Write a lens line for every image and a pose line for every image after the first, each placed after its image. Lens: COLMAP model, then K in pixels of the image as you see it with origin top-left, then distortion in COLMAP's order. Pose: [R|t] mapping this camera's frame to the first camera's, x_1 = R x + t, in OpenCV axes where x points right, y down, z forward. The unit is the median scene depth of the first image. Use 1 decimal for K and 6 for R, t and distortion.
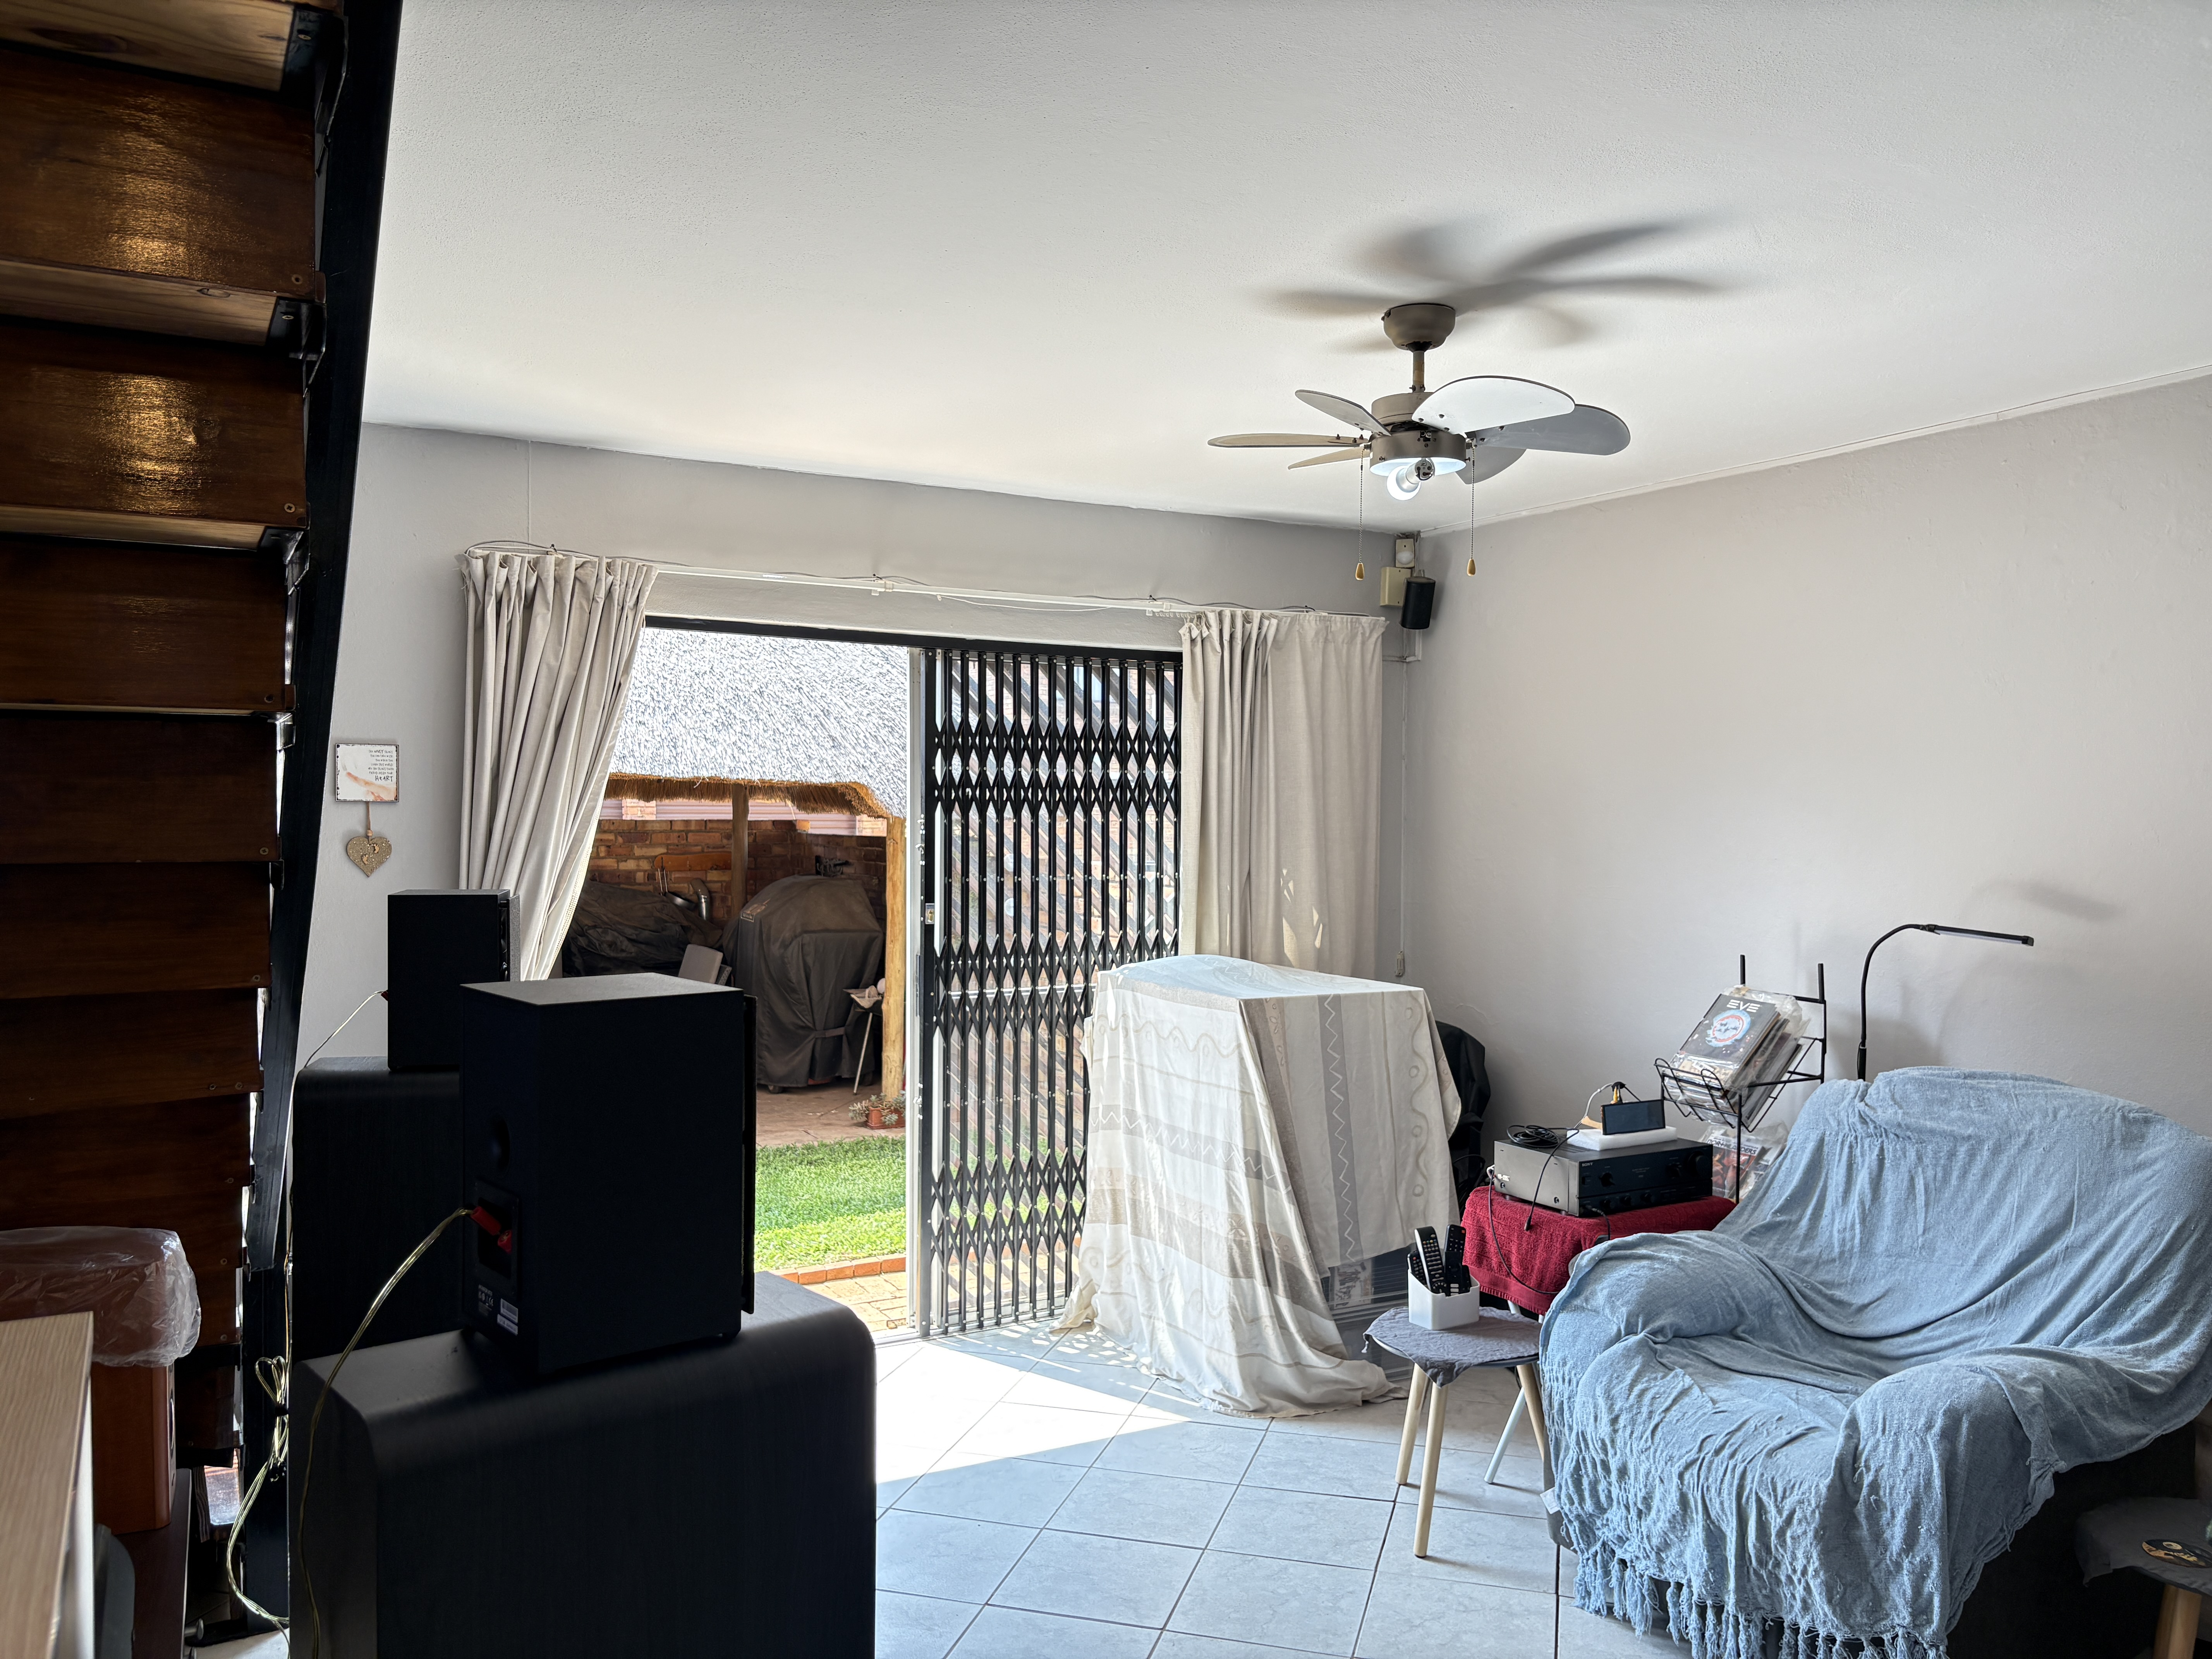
lens RADIAL K [[1680.9, 0, 1098.9], [0, 1680.9, 824.5], [0, 0, 1]] dist [0.035787, -0.038920]
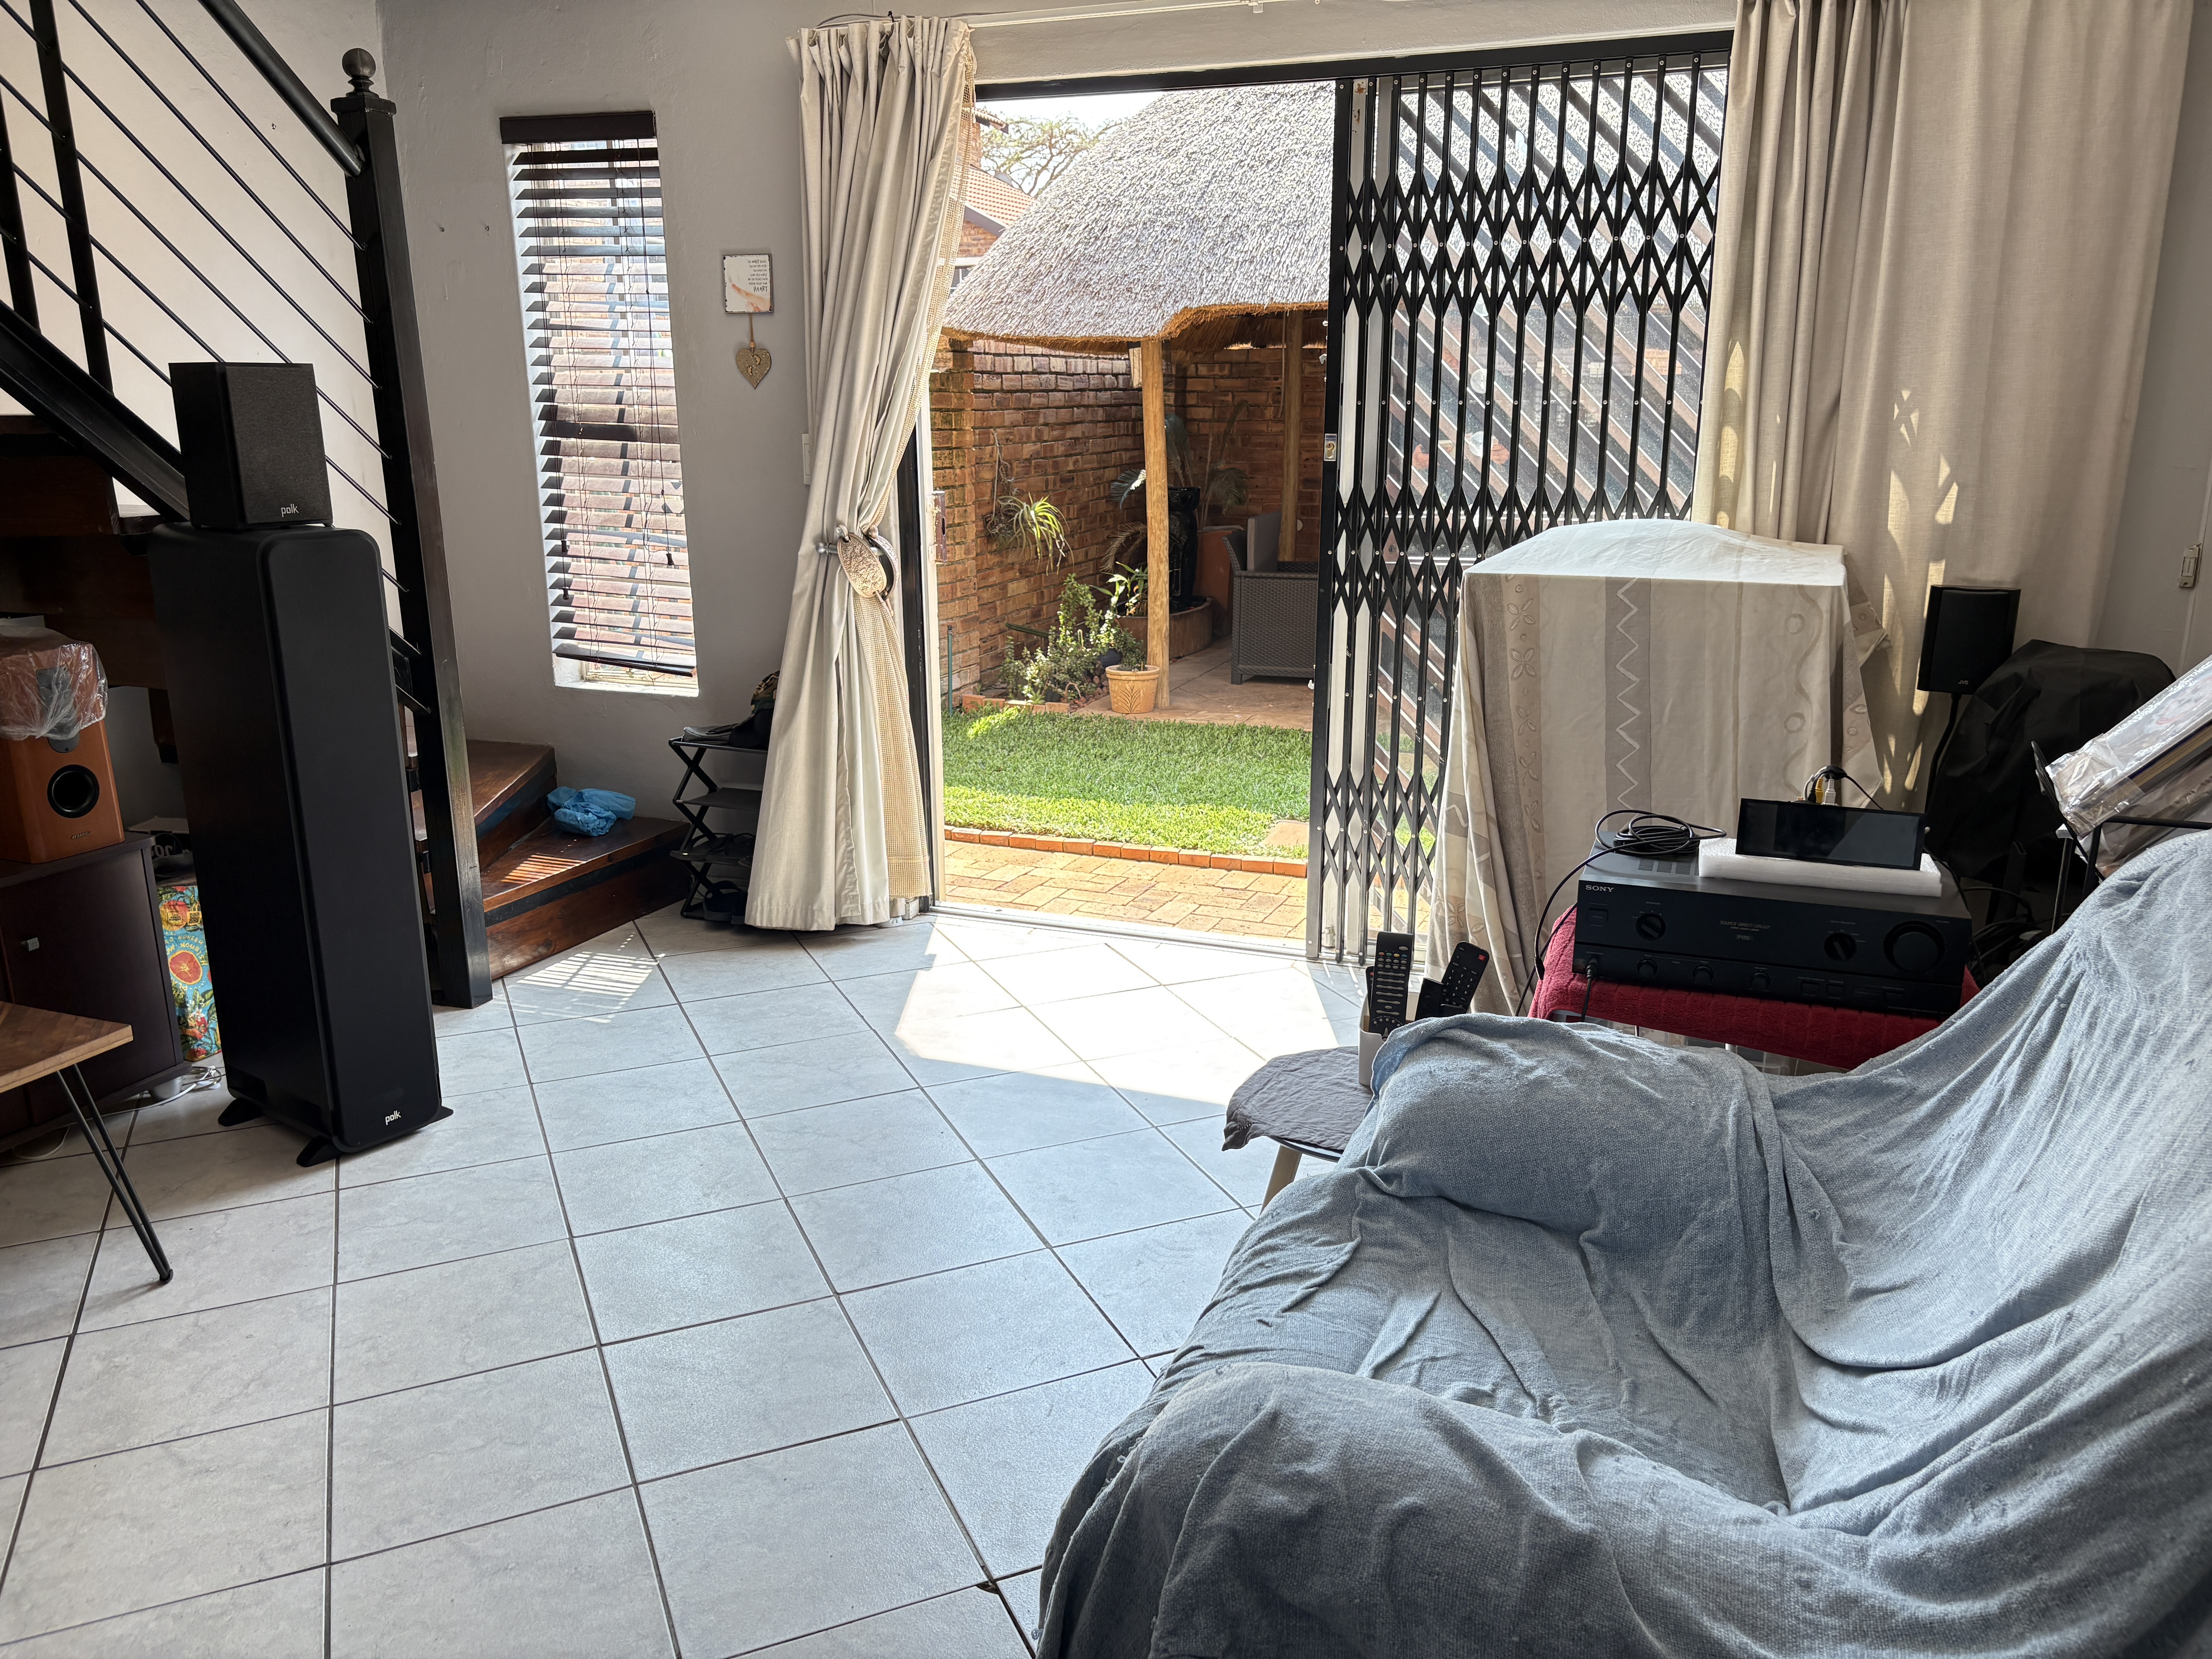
lens RADIAL K [[1680.9, 0, 1107.0], [0, 1680.9, 833.9], [0, 0, 1]] dist [0.035787, -0.038920]
pose [[0.623009, 0.190410, -0.758685, 0.462581], [-0.001953, 0.970296, 0.241914, 0.038221], [0.782212, -0.149233, 0.604875, 0.415512]]
